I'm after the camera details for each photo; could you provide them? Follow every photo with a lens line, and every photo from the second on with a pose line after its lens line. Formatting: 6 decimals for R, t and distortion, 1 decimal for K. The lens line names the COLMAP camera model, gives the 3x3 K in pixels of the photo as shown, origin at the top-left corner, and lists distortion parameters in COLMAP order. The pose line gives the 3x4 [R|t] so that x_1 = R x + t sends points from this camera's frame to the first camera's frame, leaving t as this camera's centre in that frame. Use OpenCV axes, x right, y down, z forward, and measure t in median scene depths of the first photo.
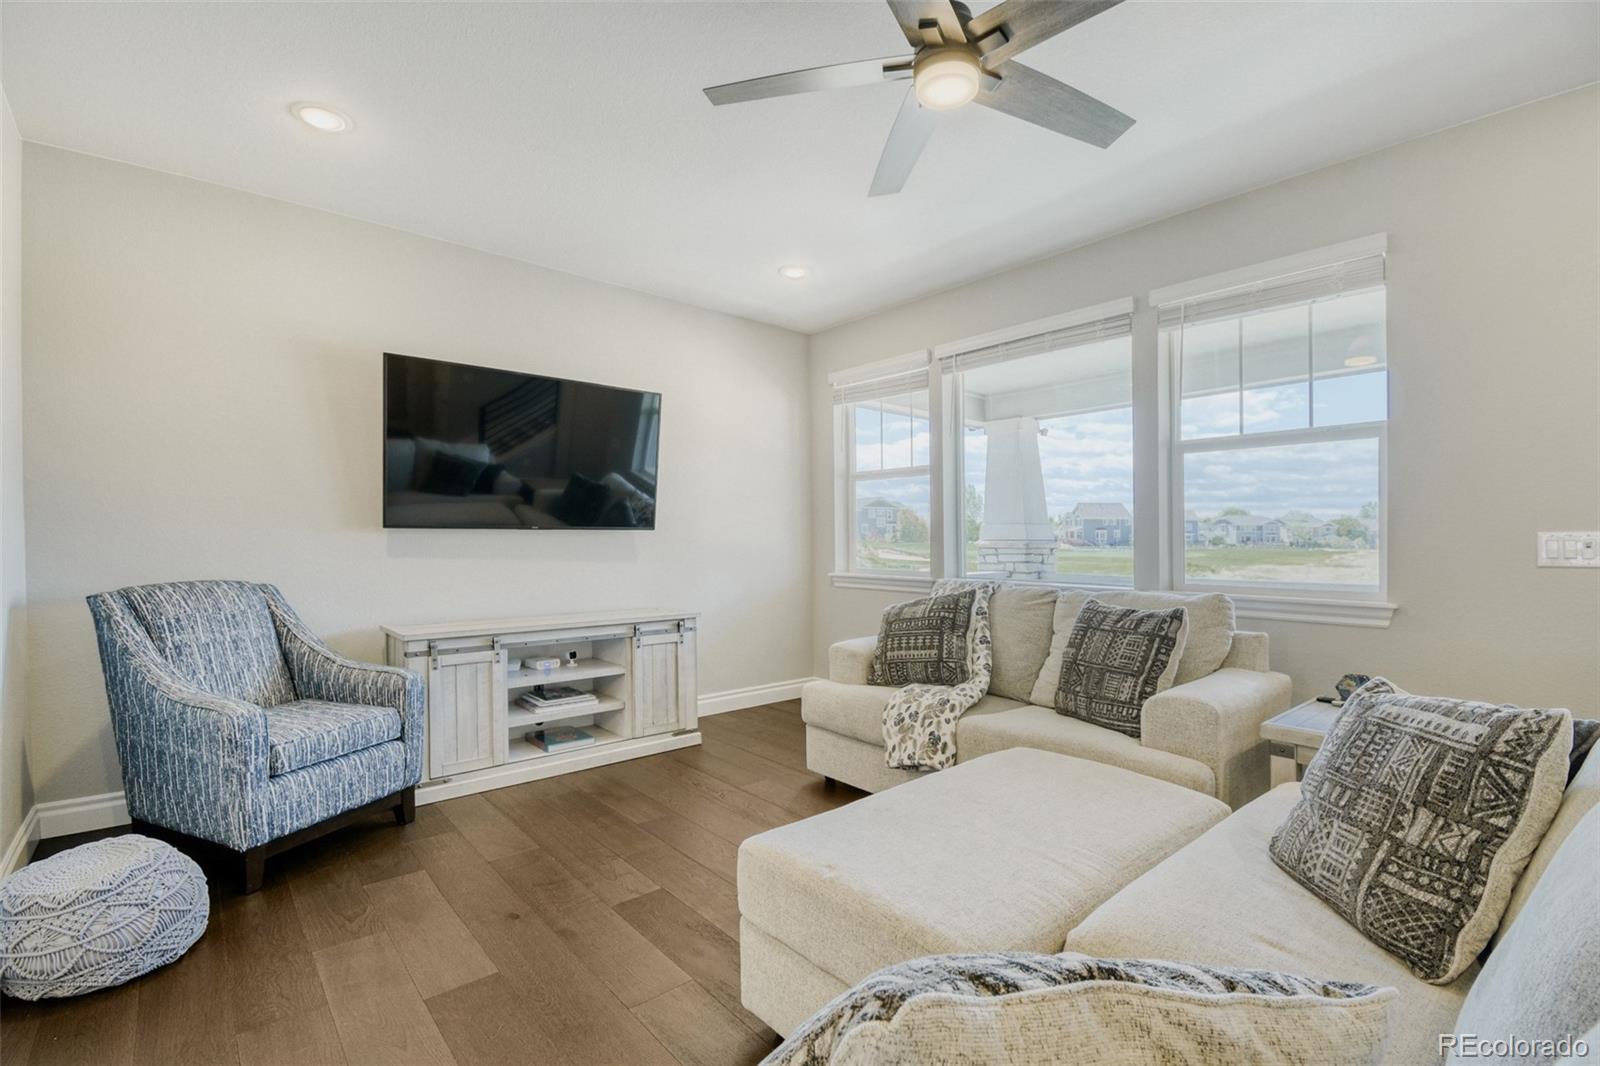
lens RADIAL K [[717.1, 0, 813.1], [0, 717.1, 553.4], [0, 0, 1]] dist [0.028518, -0.031015]
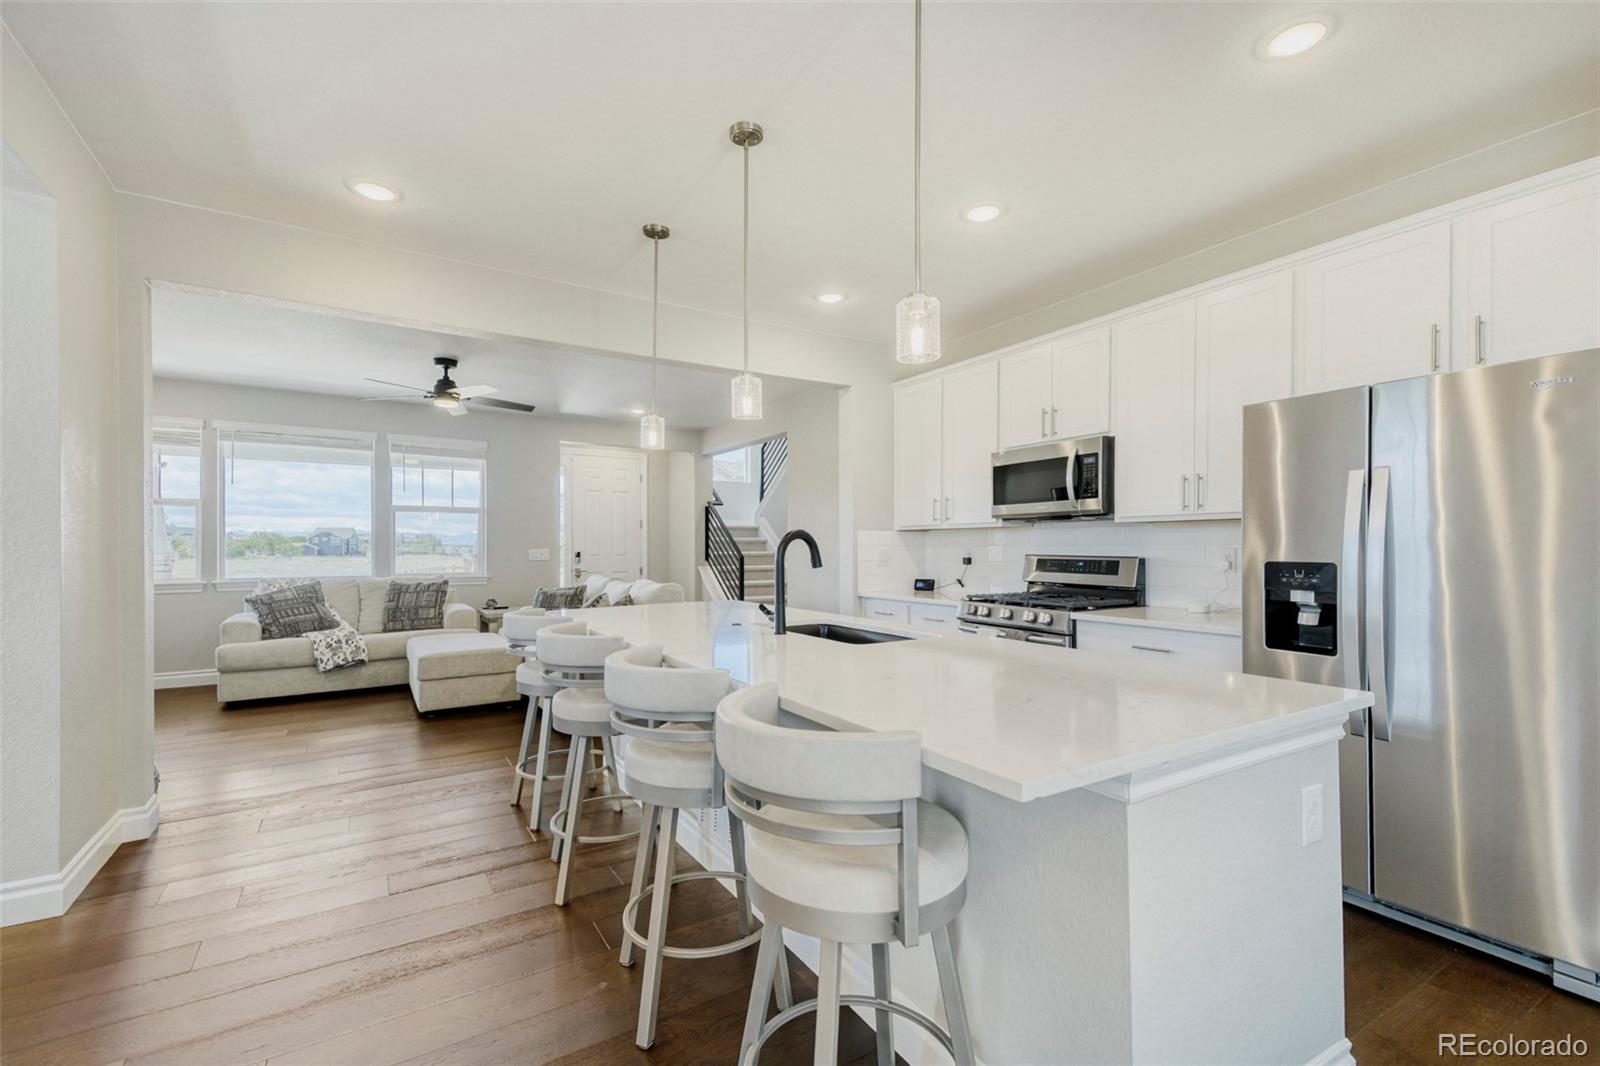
lens RADIAL K [[695.0, 0, 804.0], [0, 695.0, 547.3], [0, 0, 1]] dist [0.056096, -0.000049]
pose [[0.149872, -0.001295, 0.988705, -1.509600], [0.022335, 0.999748, -0.002076, -0.005072], [-0.988453, 0.022394, 0.149864, -0.551075]]
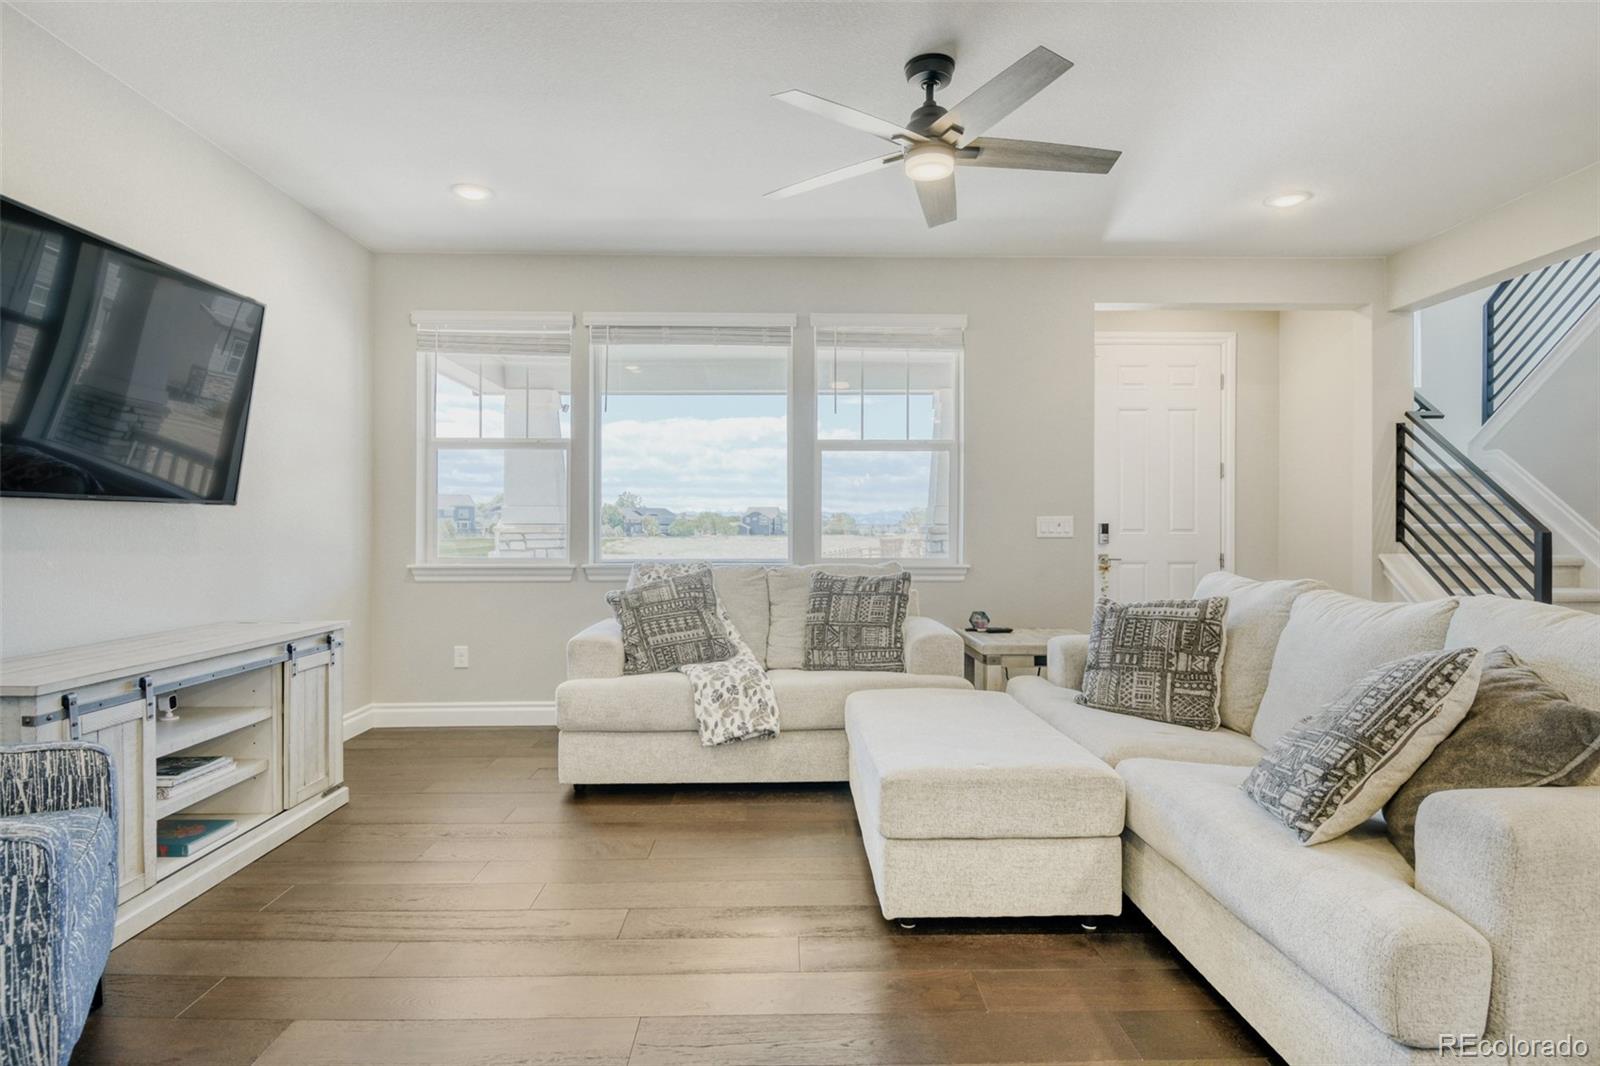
lens RADIAL K [[858.4, 0, 800.0], [0, 858.4, 533.0], [0, 0, 1]] dist [0.017271, -0.027420]
pose [[0.636374, -0.005563, 0.771361, -0.690416], [0.016168, 0.999851, -0.006128, 0.009109], [-0.771211, 0.016371, 0.636369, 0.122646]]
